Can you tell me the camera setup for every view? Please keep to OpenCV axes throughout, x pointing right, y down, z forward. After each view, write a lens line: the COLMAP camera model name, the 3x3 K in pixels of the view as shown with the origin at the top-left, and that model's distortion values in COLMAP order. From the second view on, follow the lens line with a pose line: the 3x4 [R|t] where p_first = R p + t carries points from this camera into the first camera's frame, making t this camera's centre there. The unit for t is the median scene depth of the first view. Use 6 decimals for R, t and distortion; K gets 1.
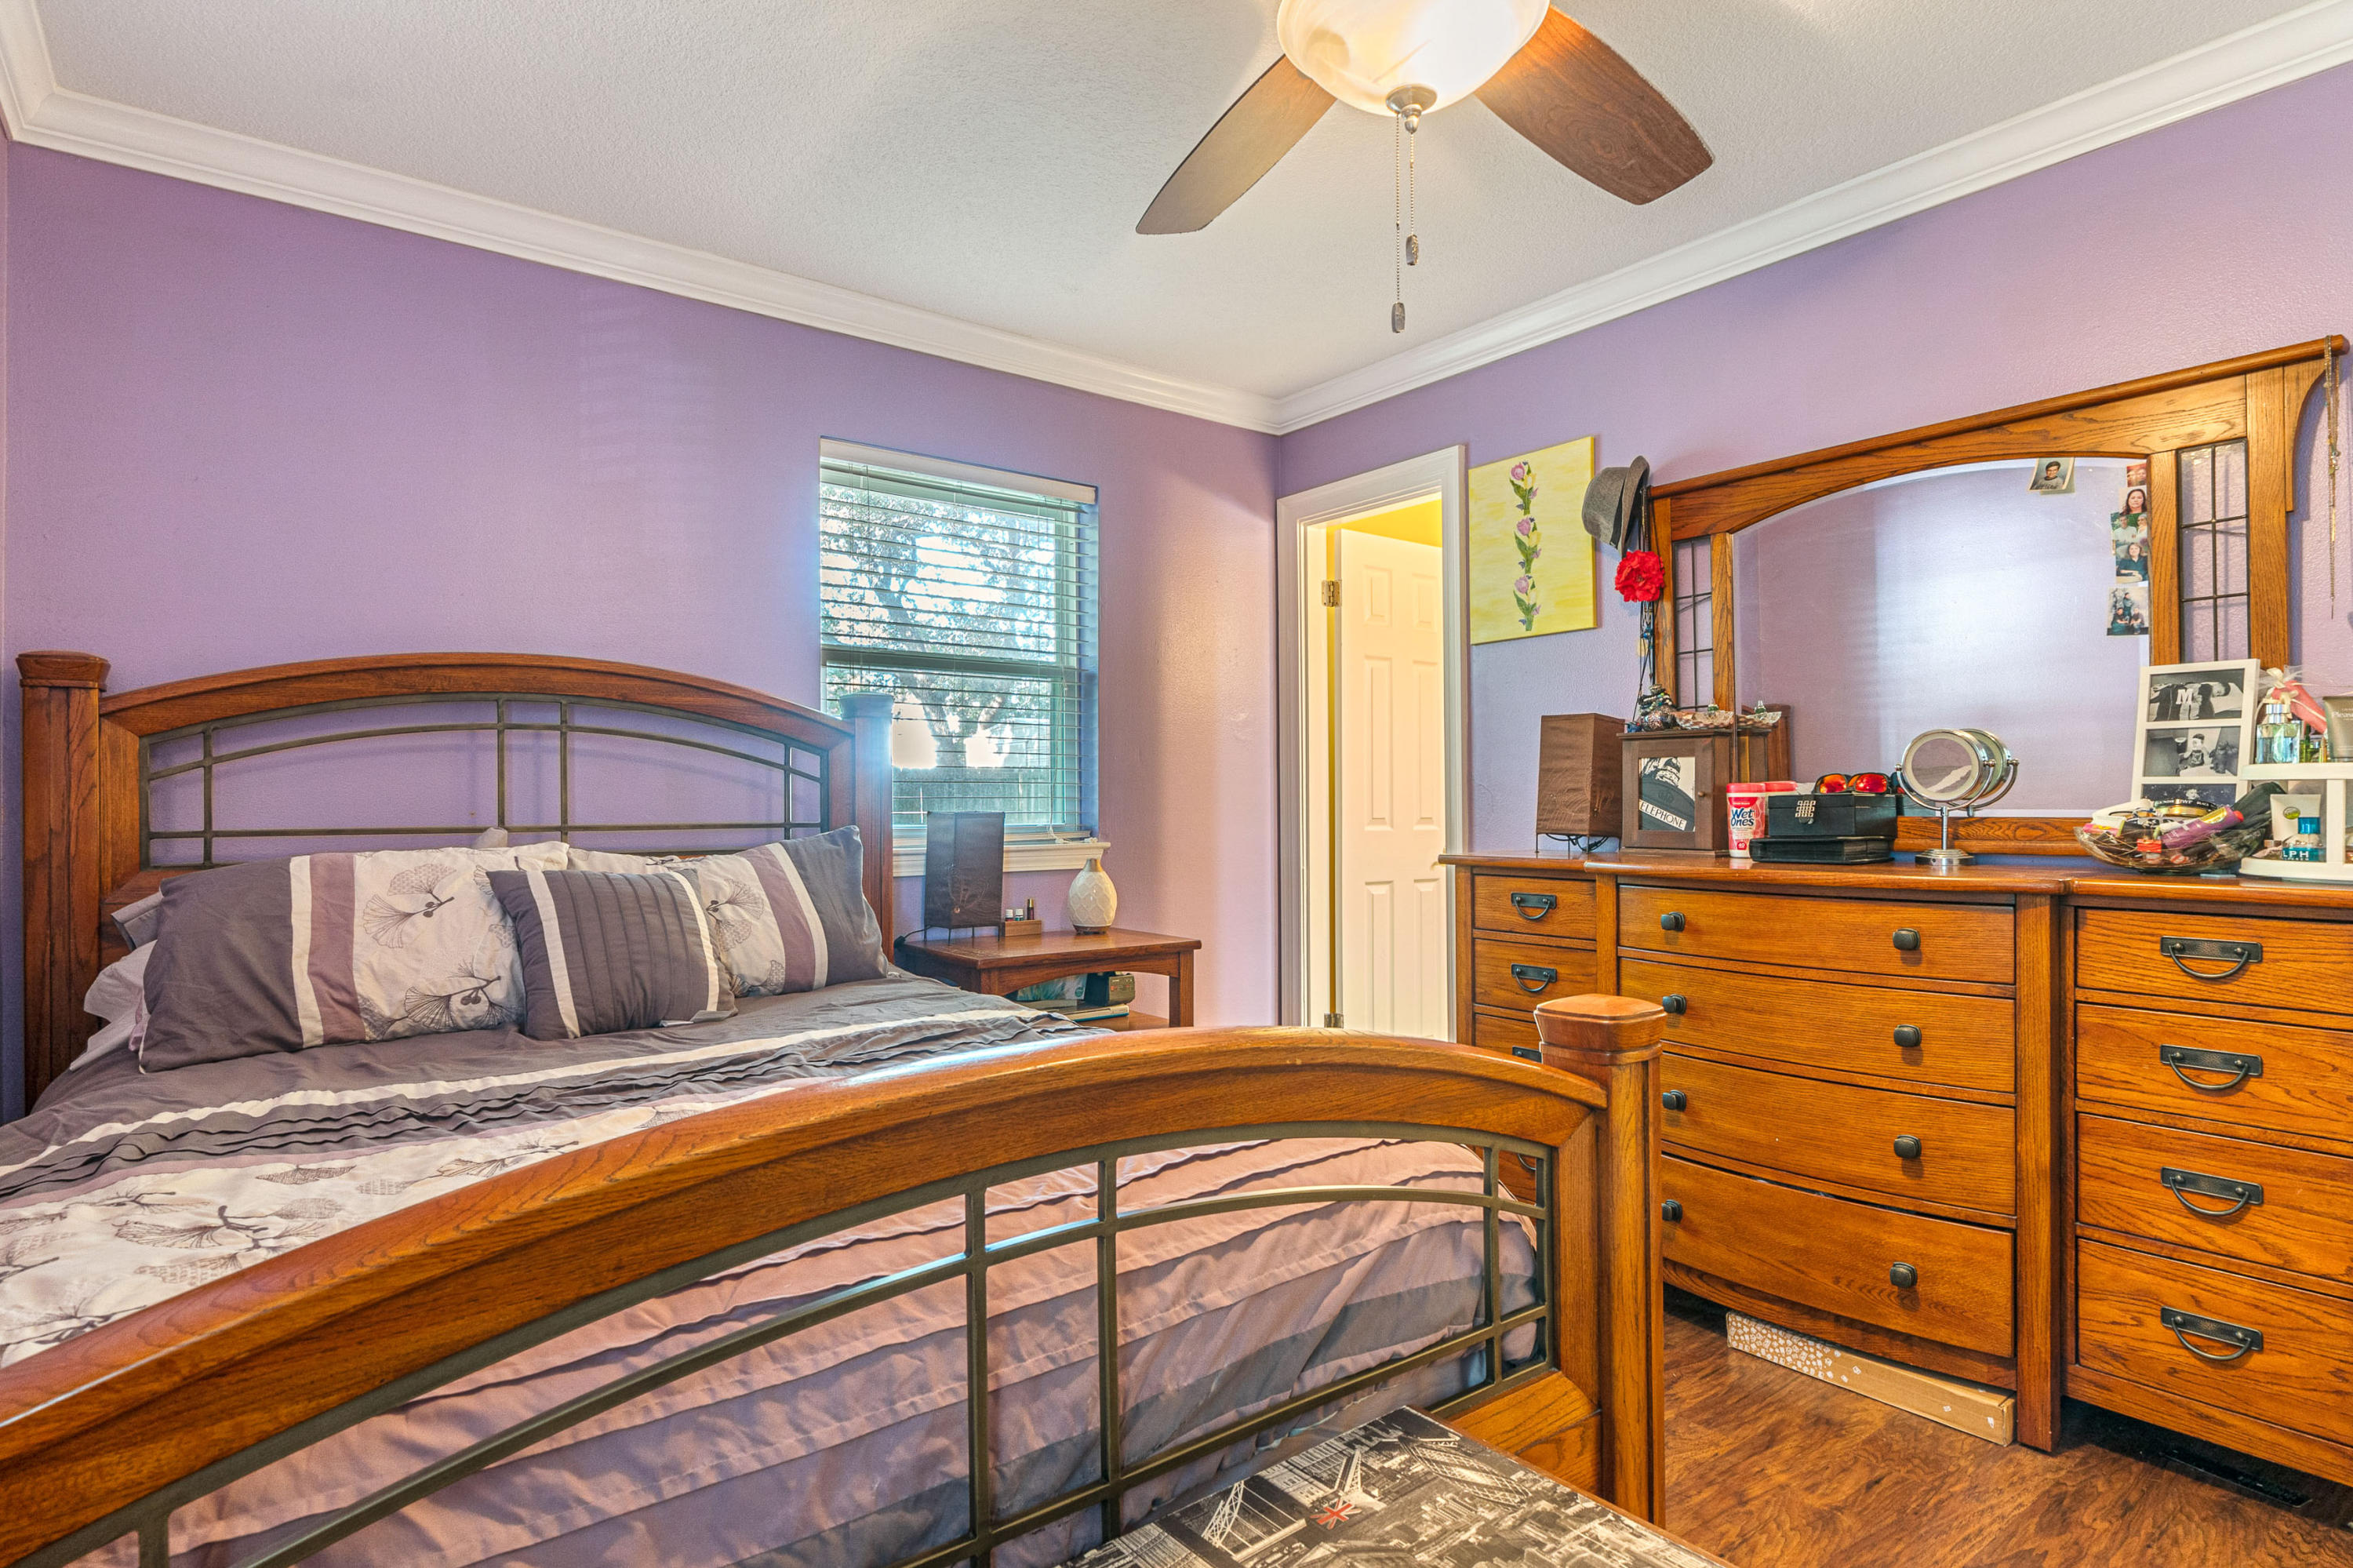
lens RADIAL K [[1238.3, 0, 1176.5], [0, 1238.3, 784.0], [0, 0, 1]] dist [0.001098, -0.000122]
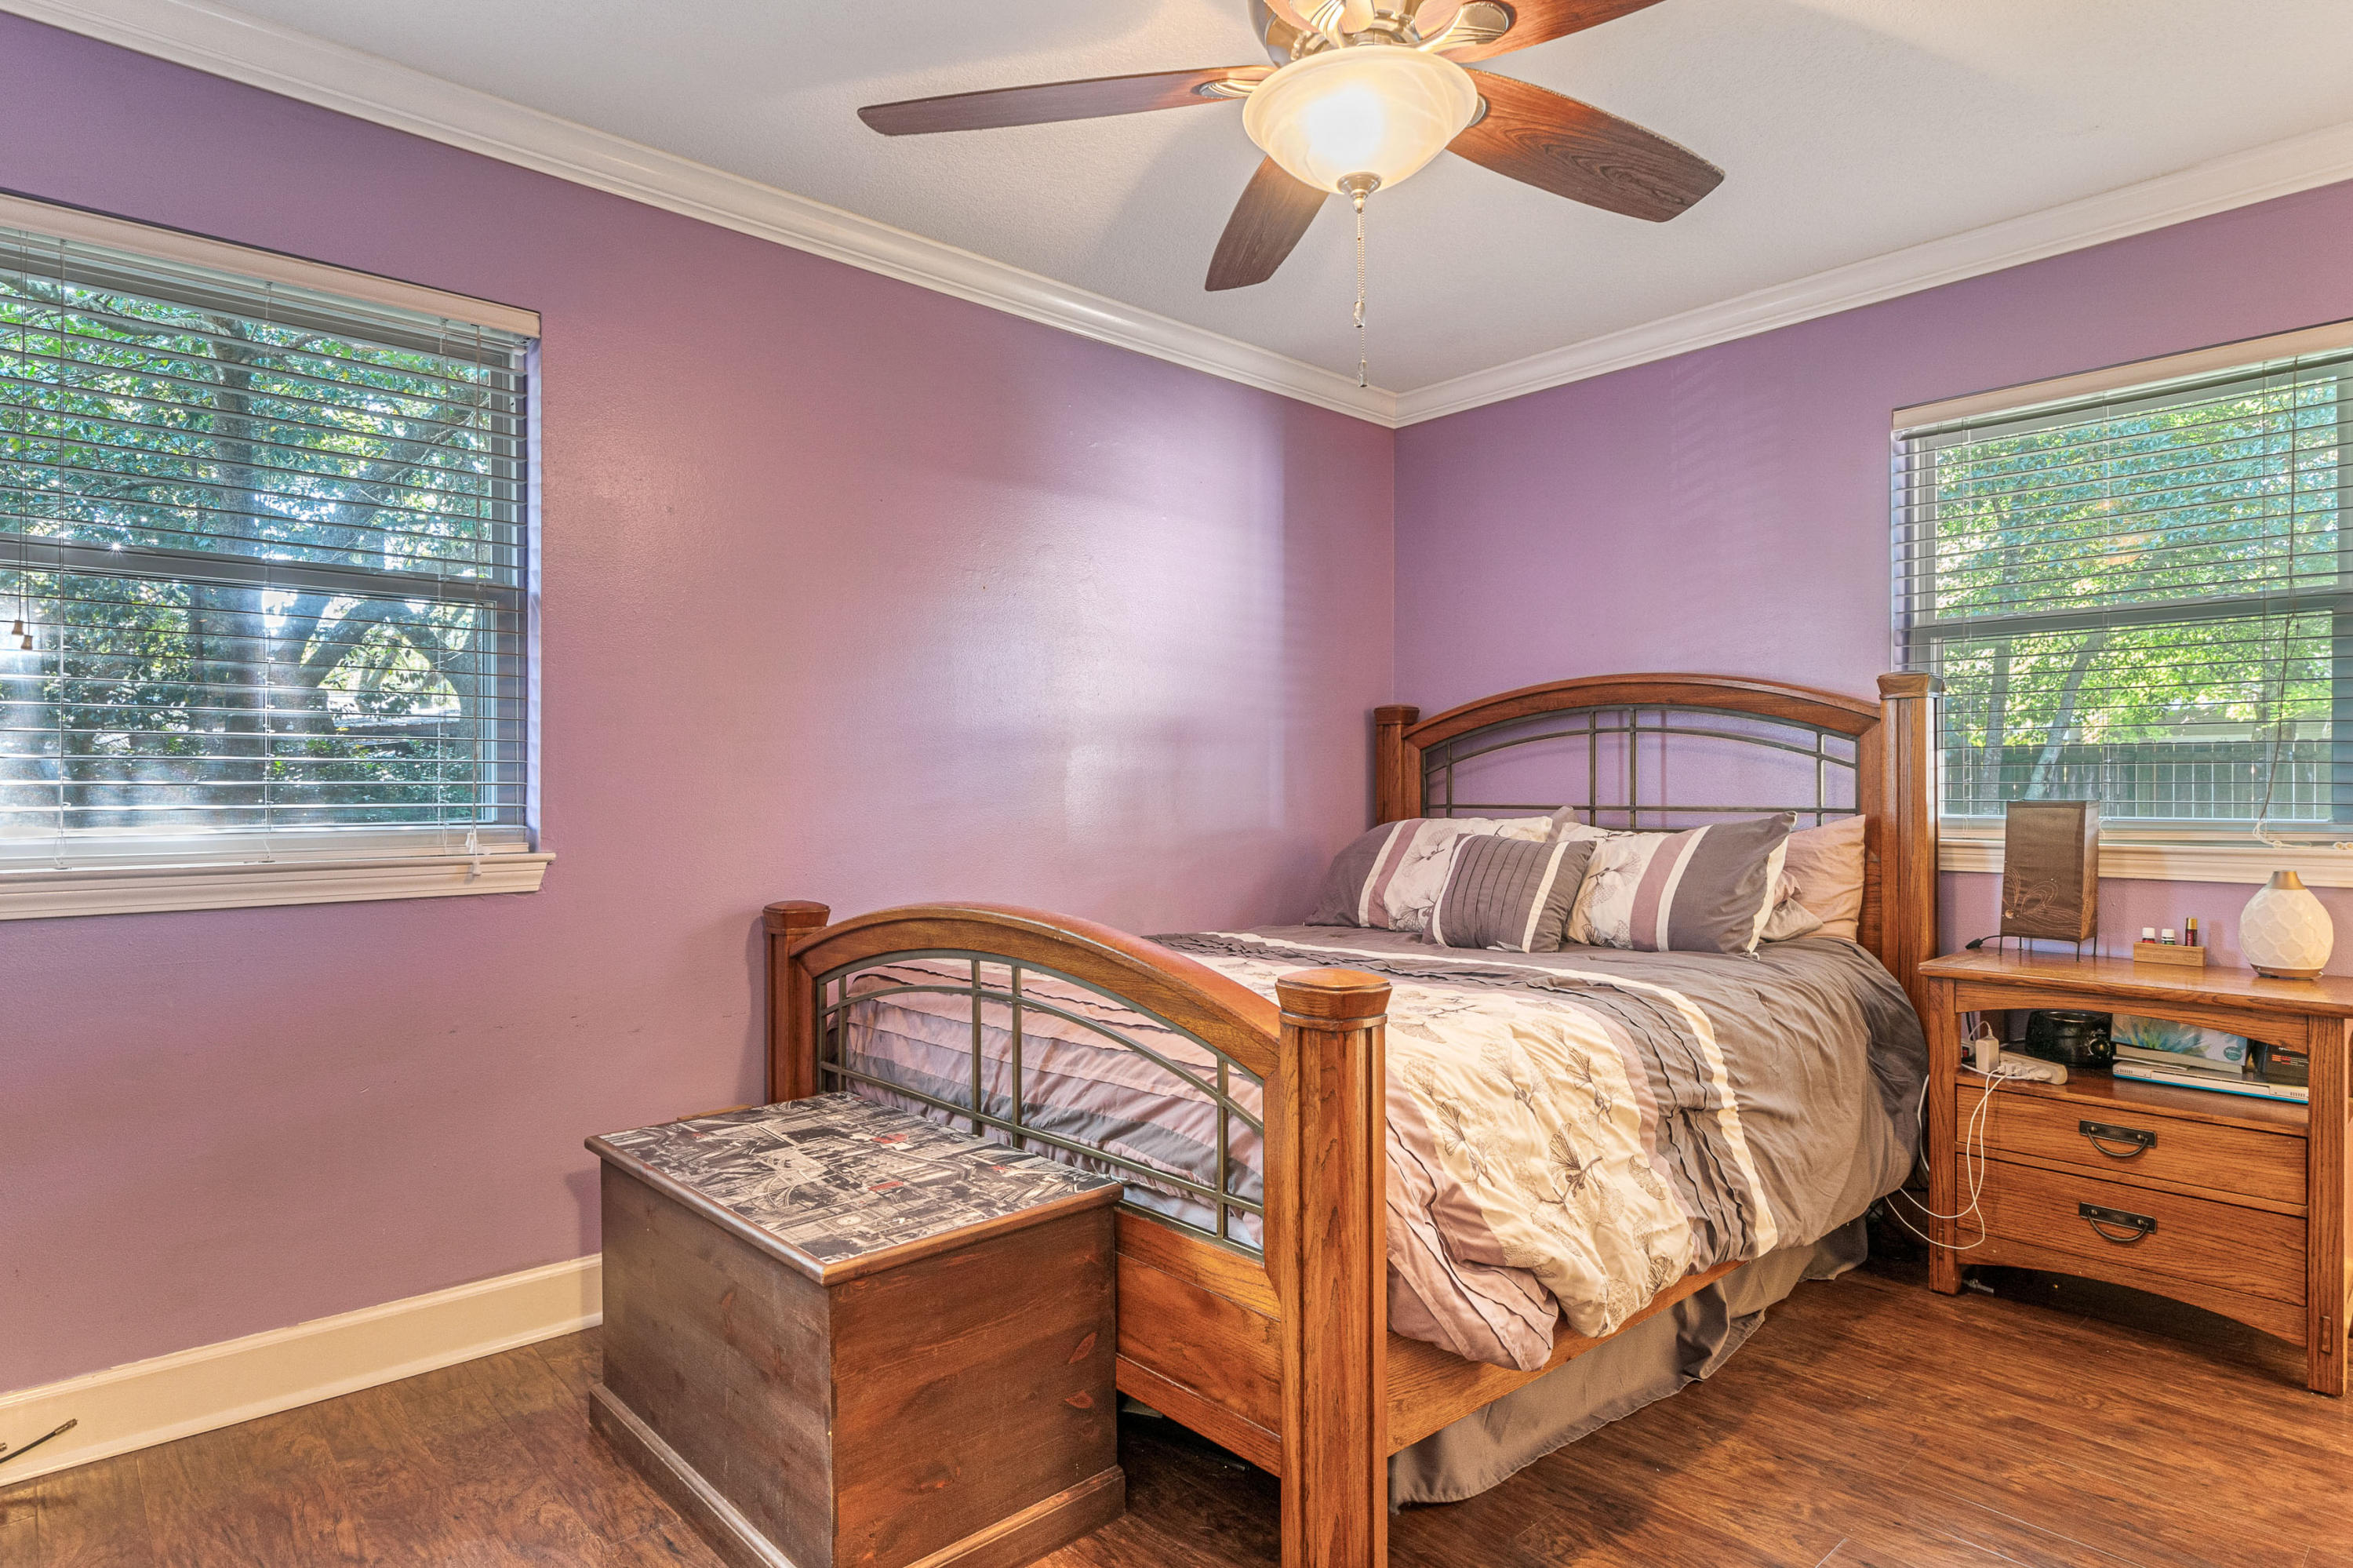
lens RADIAL K [[1295.4, 0, 1176.5], [0, 1295.4, 784.0], [0, 0, 1]] dist [0.002049, 0.000408]
pose [[0.088397, 0.001361, -0.996084, 0.881687], [0.015948, 0.999869, 0.002781, -0.000487], [0.995958, -0.016131, 0.088363, 0.457450]]
